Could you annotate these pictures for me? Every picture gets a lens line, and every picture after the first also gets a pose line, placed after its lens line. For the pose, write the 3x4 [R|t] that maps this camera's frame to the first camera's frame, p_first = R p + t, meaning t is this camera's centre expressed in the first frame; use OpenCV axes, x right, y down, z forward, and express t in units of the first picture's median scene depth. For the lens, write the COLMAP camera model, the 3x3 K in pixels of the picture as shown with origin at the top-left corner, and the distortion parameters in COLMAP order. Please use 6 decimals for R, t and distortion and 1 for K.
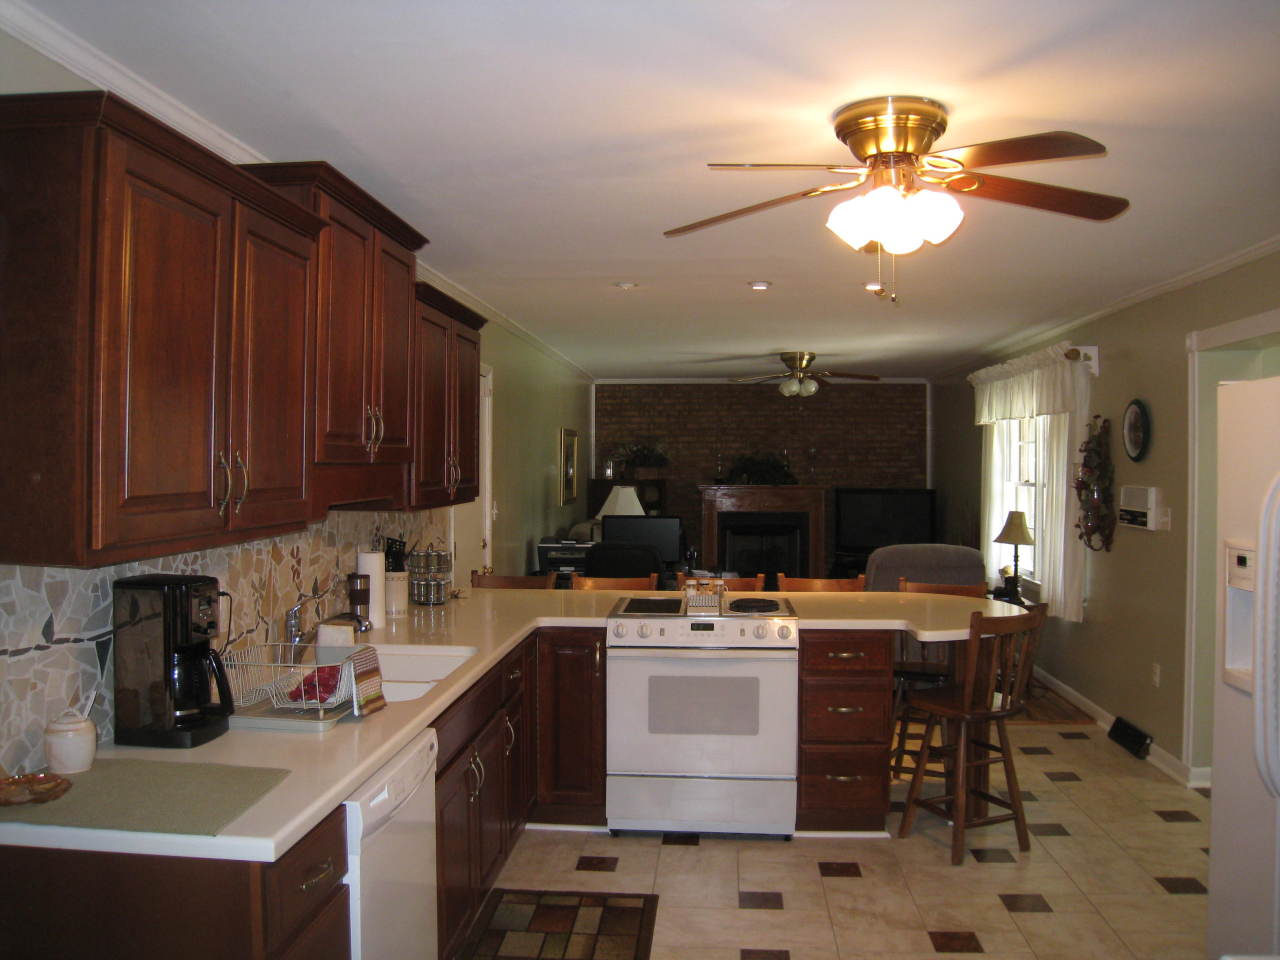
lens RADIAL K [[1059.8, 0, 637.6], [0, 1059.8, 473.3], [0, 0, 1]] dist [-0.165117, 0.100612]
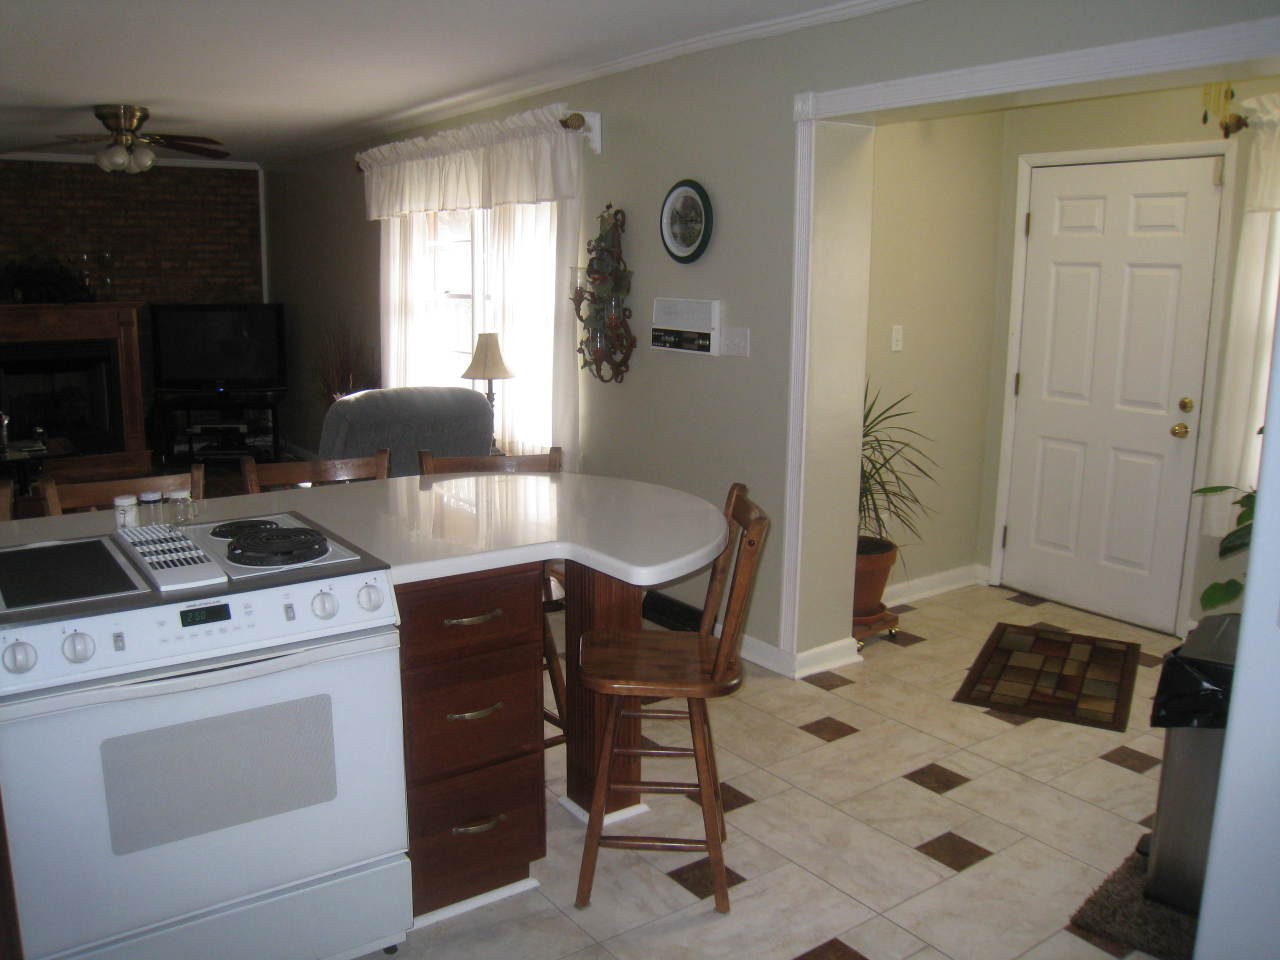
lens RADIAL K [[1059.8, 0, 638.5], [0, 1059.8, 476.0], [0, 0, 1]] dist [-0.165117, 0.100612]
pose [[0.759386, -0.113317, 0.640697, -0.029042], [-0.005434, 0.983578, 0.180402, 0.000486], [-0.650618, -0.140477, 0.746299, 0.200701]]
